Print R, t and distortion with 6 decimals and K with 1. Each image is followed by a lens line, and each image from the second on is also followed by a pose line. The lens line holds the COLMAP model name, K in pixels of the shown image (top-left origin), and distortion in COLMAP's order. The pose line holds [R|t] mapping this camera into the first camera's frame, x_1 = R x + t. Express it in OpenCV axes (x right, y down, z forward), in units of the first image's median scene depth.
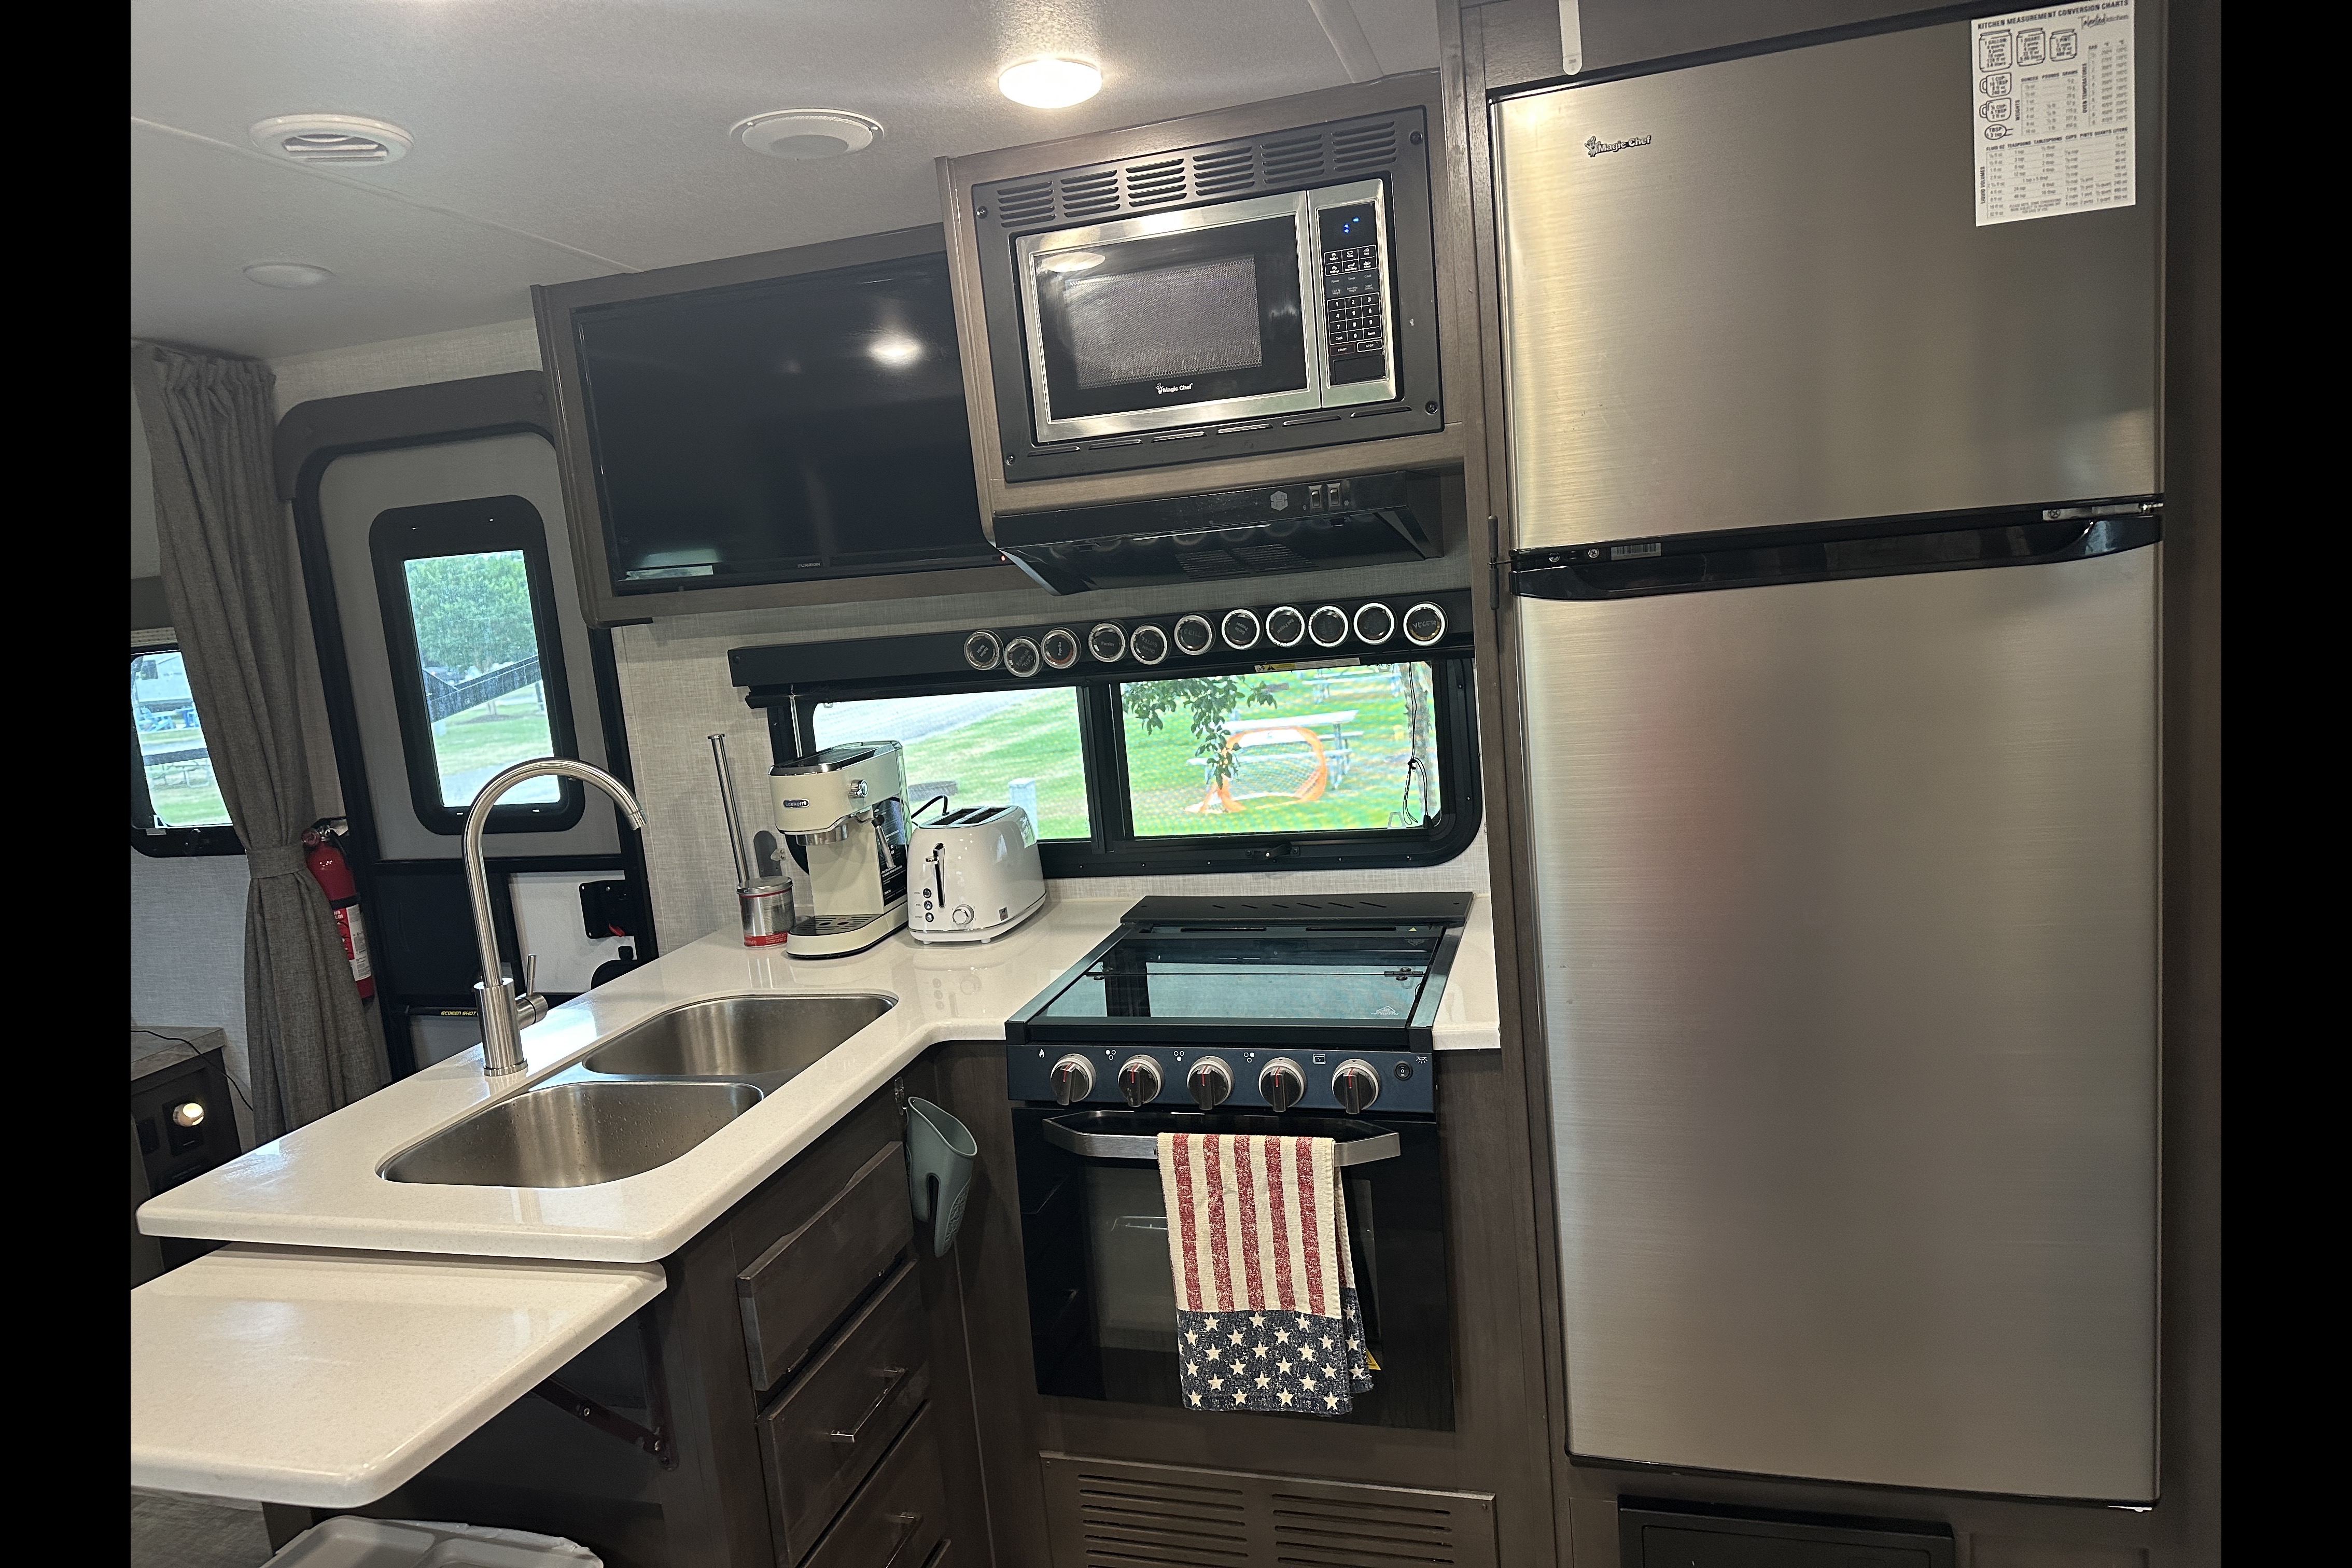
lens RADIAL K [[1473.5, 0, 1176.0], [0, 1473.5, 784.0], [0, 0, 1]] dist [0.167550, -0.250755]
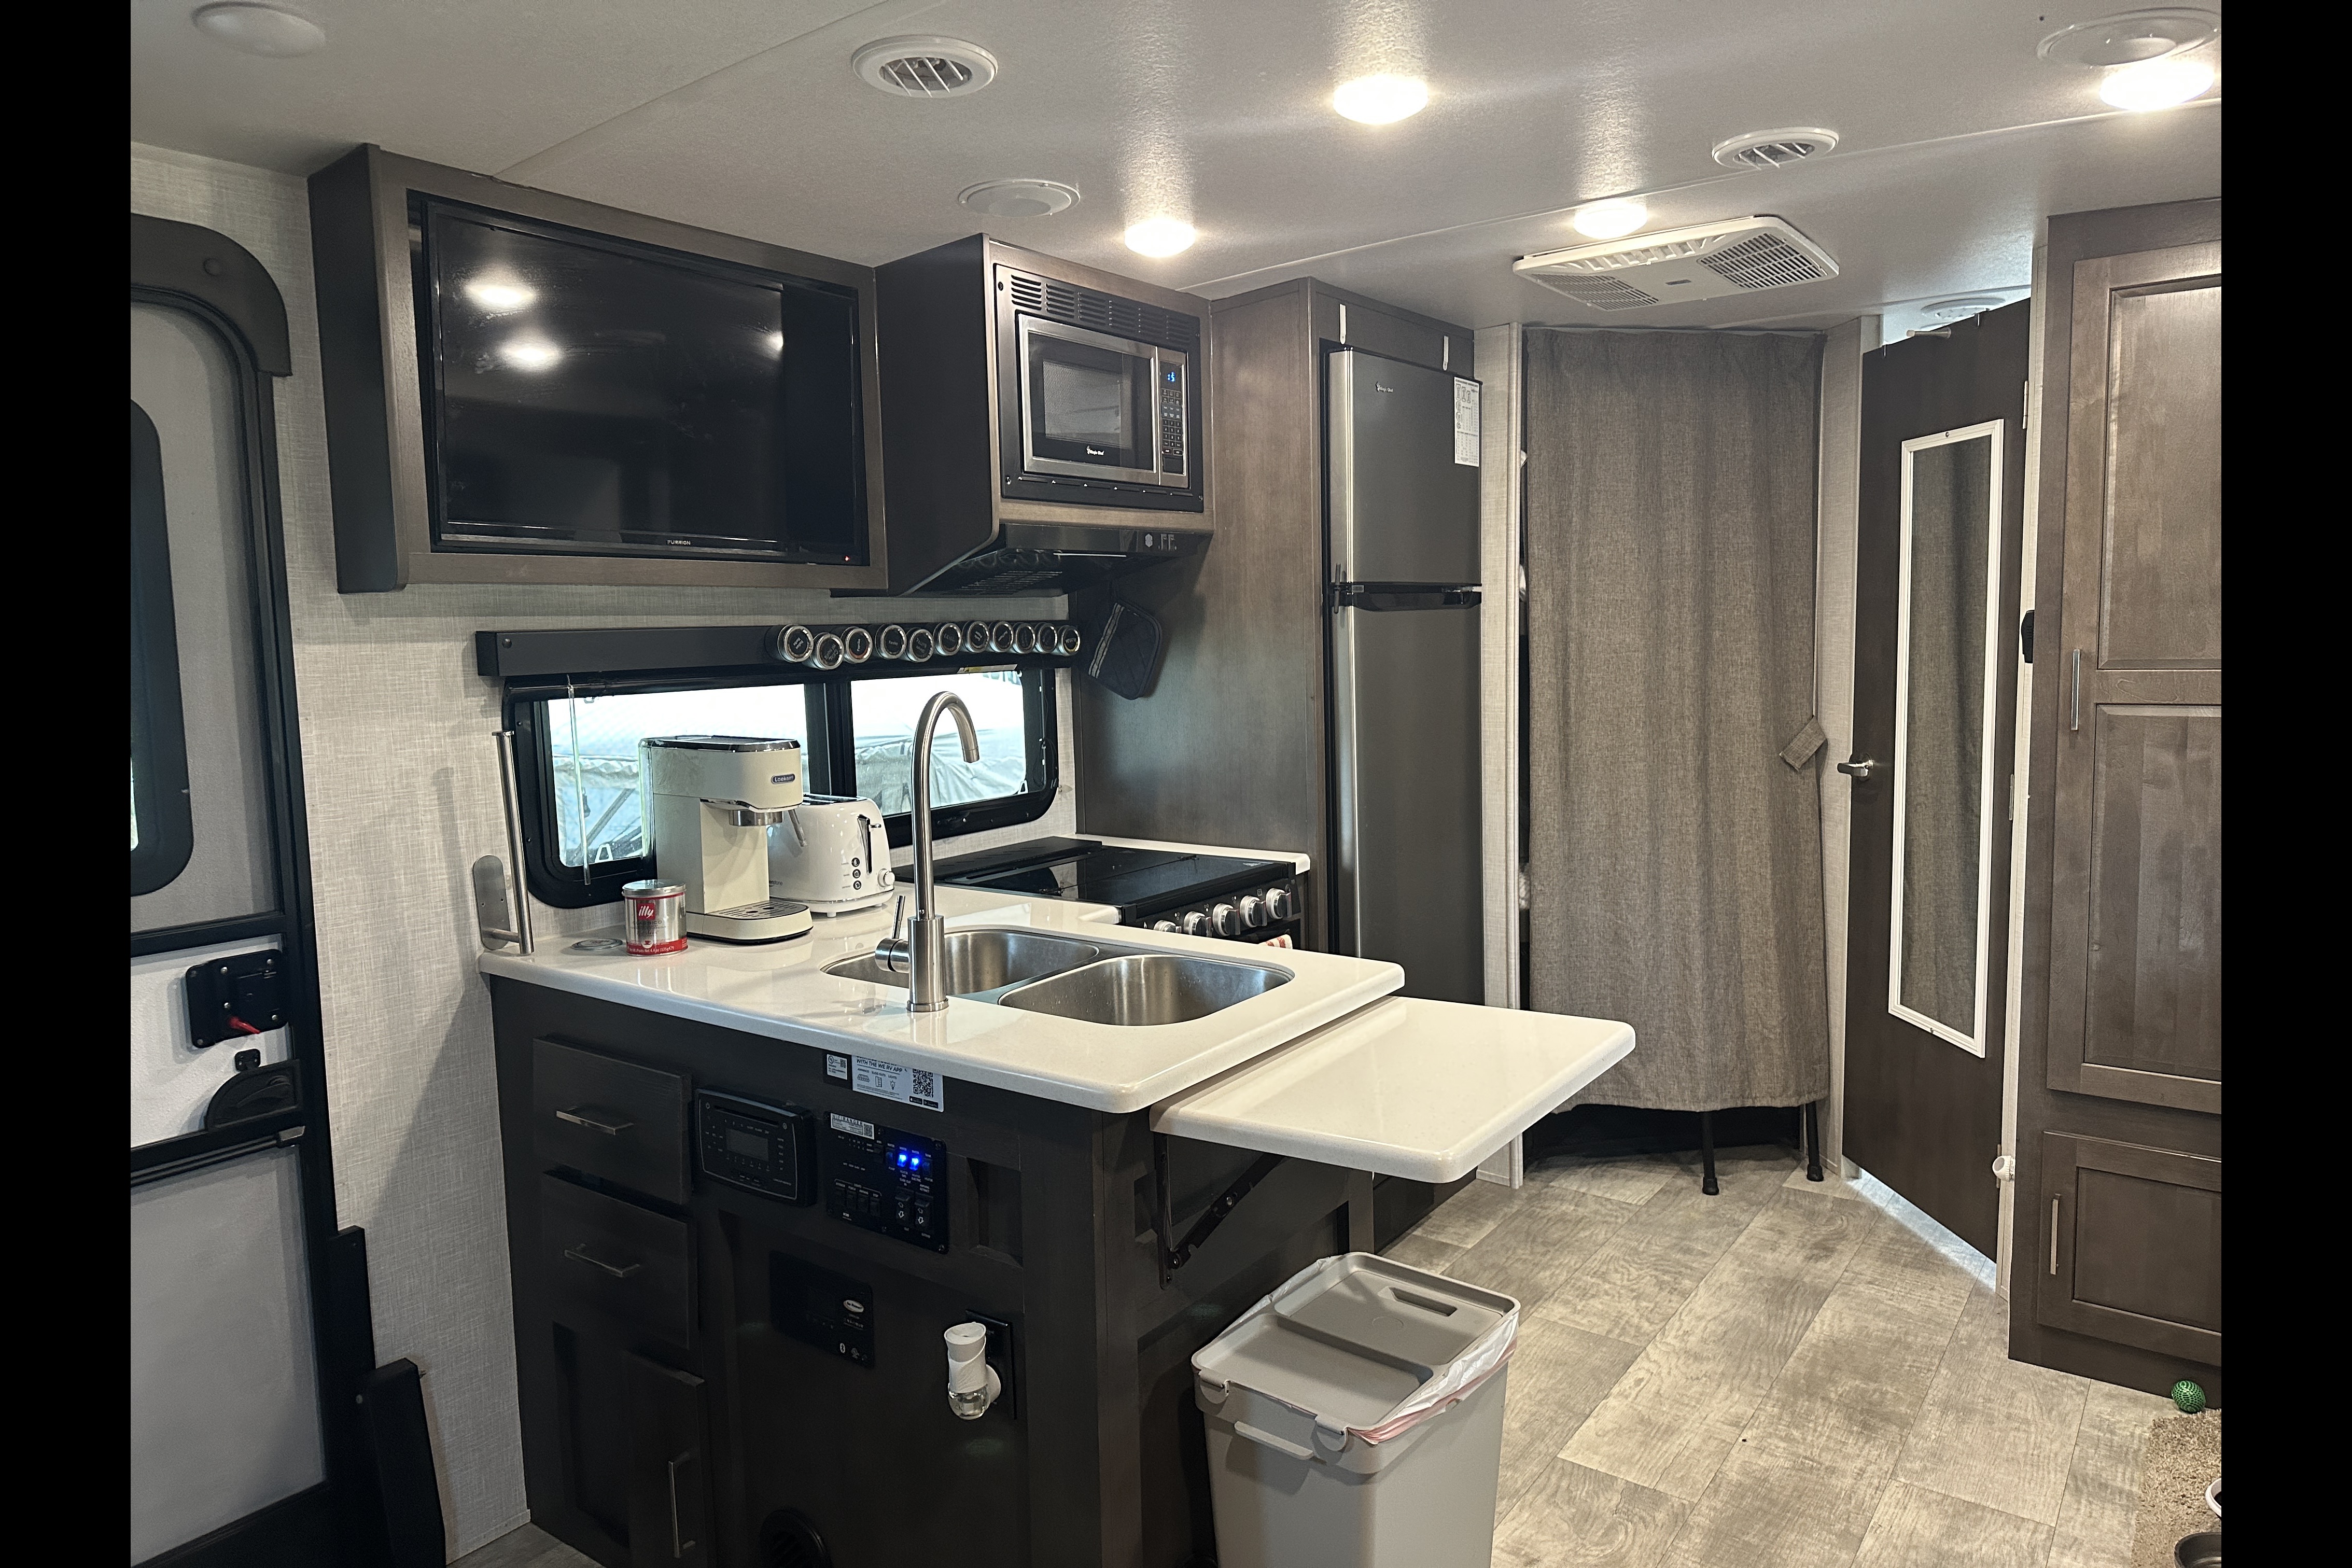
lens RADIAL K [[1473.5, 0, 1176.0], [0, 1473.5, 784.0], [0, 0, 1]] dist [0.167550, -0.250755]
pose [[0.331215, -0.022217, 0.943294, -1.034125], [0.134959, 0.990559, -0.024058, 0.070496], [-0.933854, 0.135275, 0.331086, 0.400604]]
